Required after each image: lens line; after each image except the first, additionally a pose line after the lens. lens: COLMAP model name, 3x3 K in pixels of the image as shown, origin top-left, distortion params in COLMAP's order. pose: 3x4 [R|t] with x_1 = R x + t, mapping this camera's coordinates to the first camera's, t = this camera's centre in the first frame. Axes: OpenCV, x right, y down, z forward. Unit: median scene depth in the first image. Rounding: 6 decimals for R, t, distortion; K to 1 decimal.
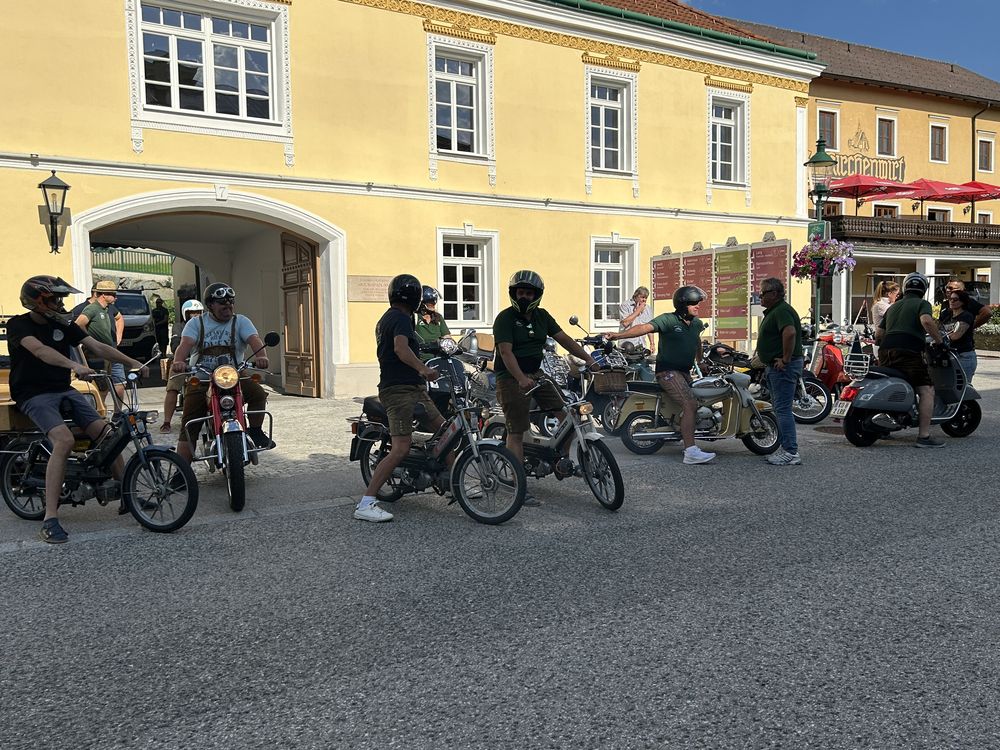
lens RADIAL K [[729.9, 0, 500.6], [0, 729.9, 370.2], [0, 0, 1]] dist [0.021144, 0.001163]
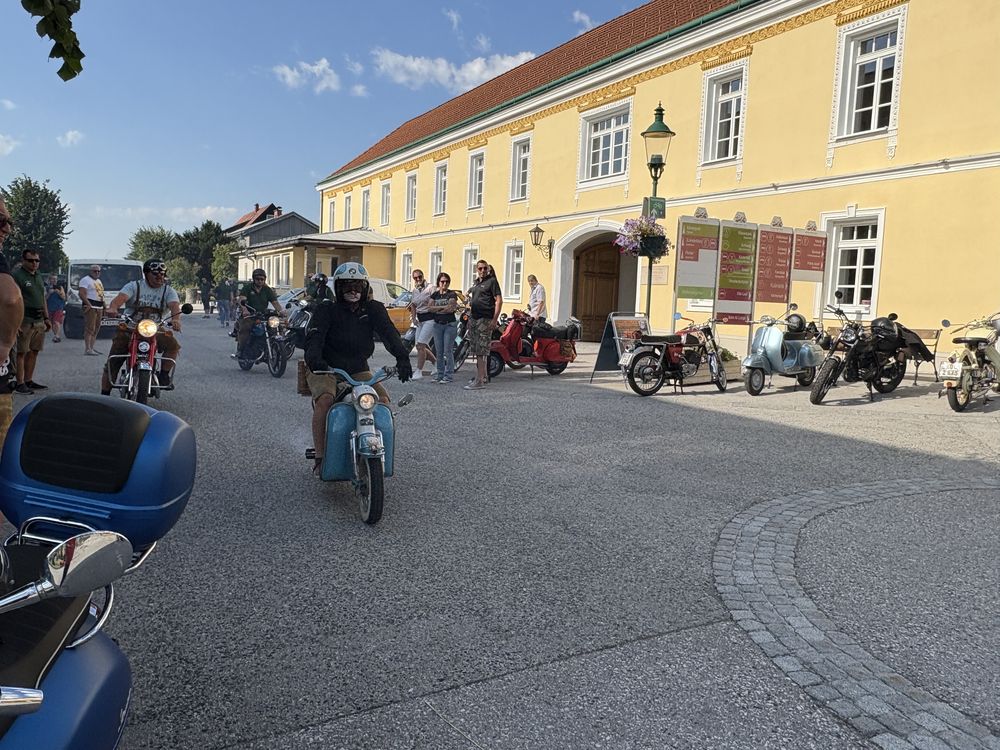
lens RADIAL K [[838.5, 0, 515.0], [0, 838.5, 364.2], [0, 0, 1]] dist [-0.018937, 0.002967]
pose [[-0.014220, 0.088666, -0.995960, 1.068057], [-0.097128, 0.991228, 0.089632, -0.045915], [0.995170, 0.098010, -0.005483, 0.567367]]
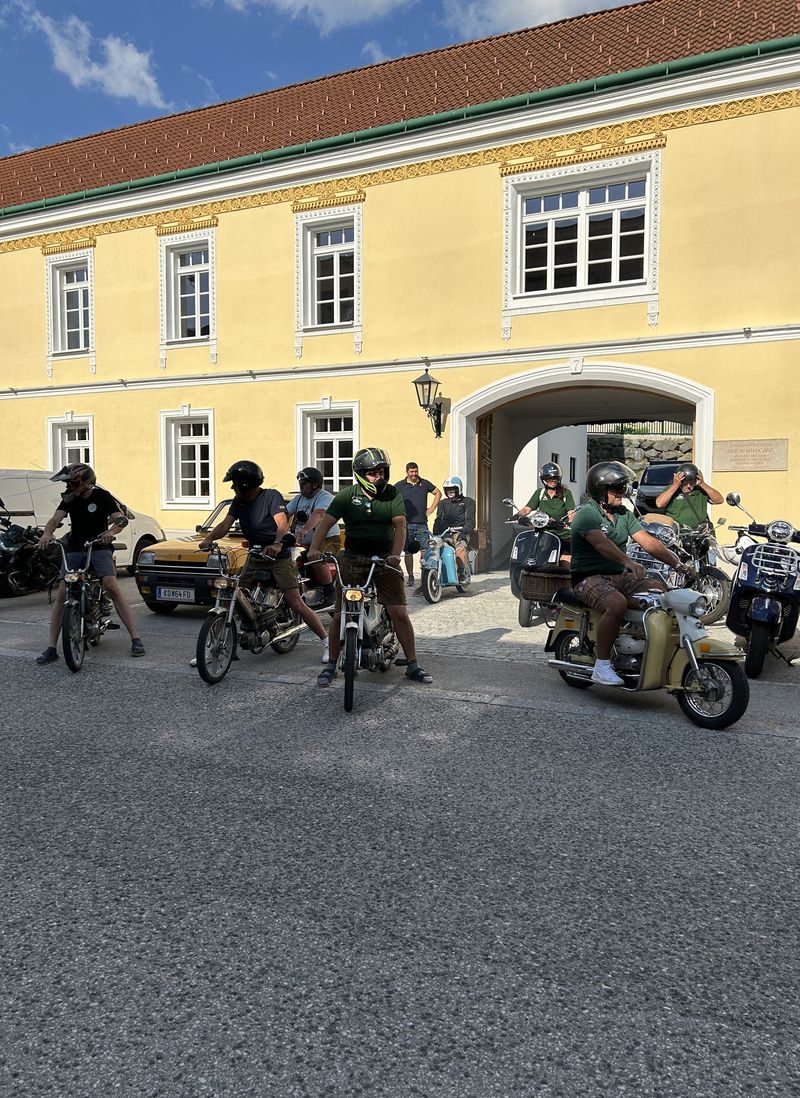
lens RADIAL K [[793.1, 0, 404.7], [0, 793.1, 531.7], [0, 0, 1]] dist [0.034296, -0.023715]
pose [[0.600678, 0.042297, -0.798371, 0.833673], [-0.060150, 0.998160, 0.007626, -0.035938], [0.797225, 0.043441, 0.602117, 0.443154]]
